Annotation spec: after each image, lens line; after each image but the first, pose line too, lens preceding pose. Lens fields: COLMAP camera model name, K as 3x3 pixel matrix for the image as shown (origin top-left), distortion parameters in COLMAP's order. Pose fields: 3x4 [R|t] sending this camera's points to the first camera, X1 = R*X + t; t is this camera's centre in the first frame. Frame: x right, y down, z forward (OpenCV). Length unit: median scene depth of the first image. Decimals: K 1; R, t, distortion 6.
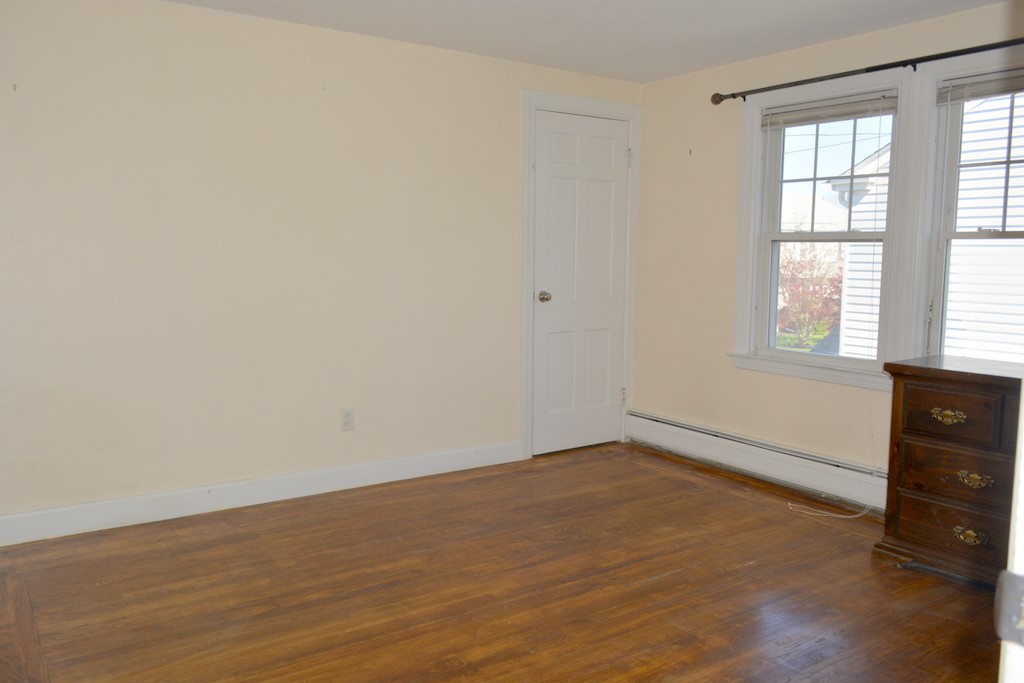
lens RADIAL K [[812.0, 0, 512.0], [0, 812.0, 341.5], [0, 0, 1]] dist [-0.005116, -0.000947]
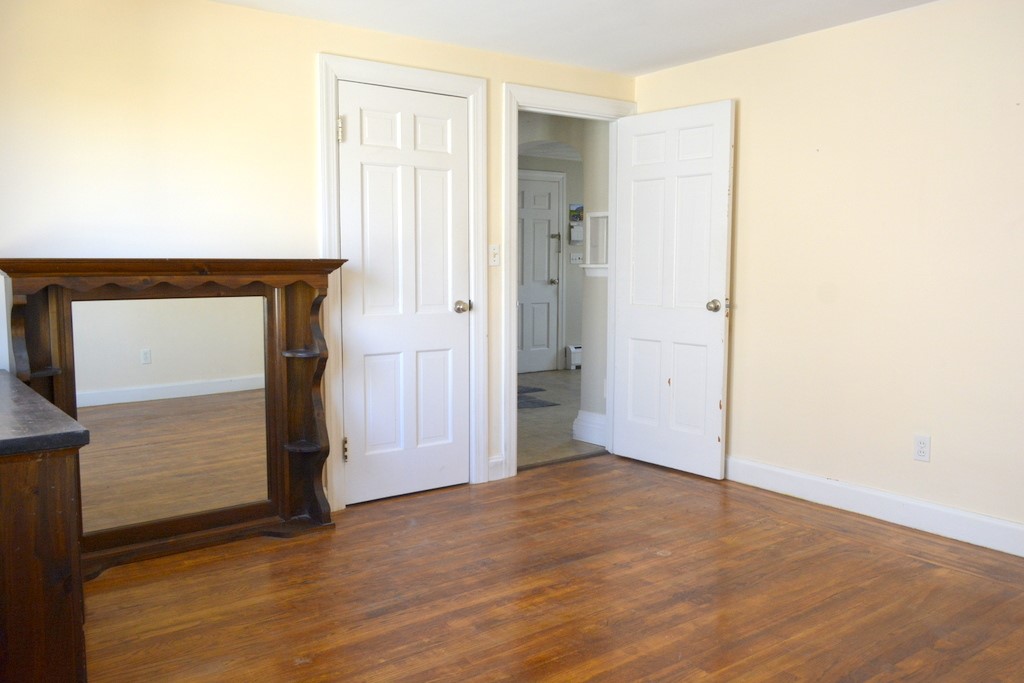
lens RADIAL K [[812.0, 0, 512.0], [0, 812.0, 341.5], [0, 0, 1]] dist [-0.005116, -0.000947]
pose [[-0.999275, -0.005877, -0.037620, 0.220365], [-0.013681, 0.977455, 0.210699, -0.194100], [0.035533, 0.211061, -0.976827, 1.883096]]
